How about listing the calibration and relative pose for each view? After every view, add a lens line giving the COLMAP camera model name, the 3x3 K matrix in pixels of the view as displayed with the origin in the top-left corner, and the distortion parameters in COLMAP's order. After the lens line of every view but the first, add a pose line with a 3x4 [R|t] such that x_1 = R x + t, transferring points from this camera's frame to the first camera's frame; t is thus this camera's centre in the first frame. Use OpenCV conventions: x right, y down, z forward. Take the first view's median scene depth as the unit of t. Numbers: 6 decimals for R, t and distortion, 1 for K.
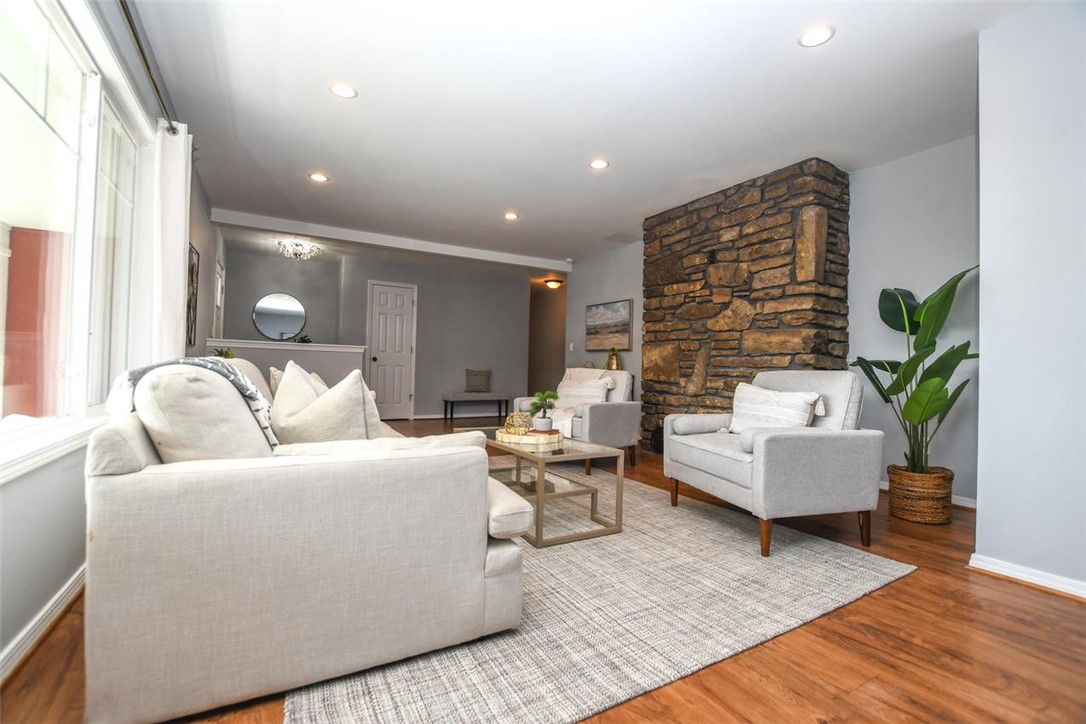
lens RADIAL K [[482.0, 0, 543.0], [0, 482.0, 362.0], [0, 0, 1]] dist [-0.000282, 0.000030]
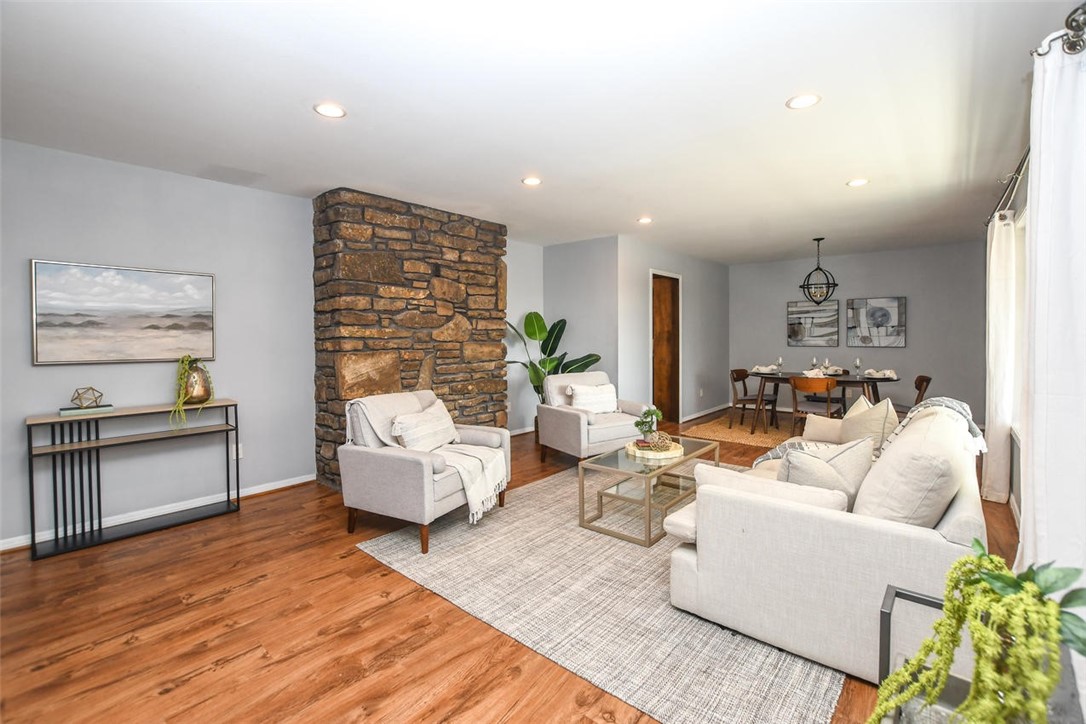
lens RADIAL K [[482.0, 0, 543.0], [0, 482.0, 362.0], [0, 0, 1]] dist [-0.000282, 0.000030]
pose [[-0.312821, -0.068858, 0.947313, -0.727815], [-0.007955, 0.997524, 0.069881, -0.094077], [-0.949779, 0.014324, -0.312594, 1.111931]]
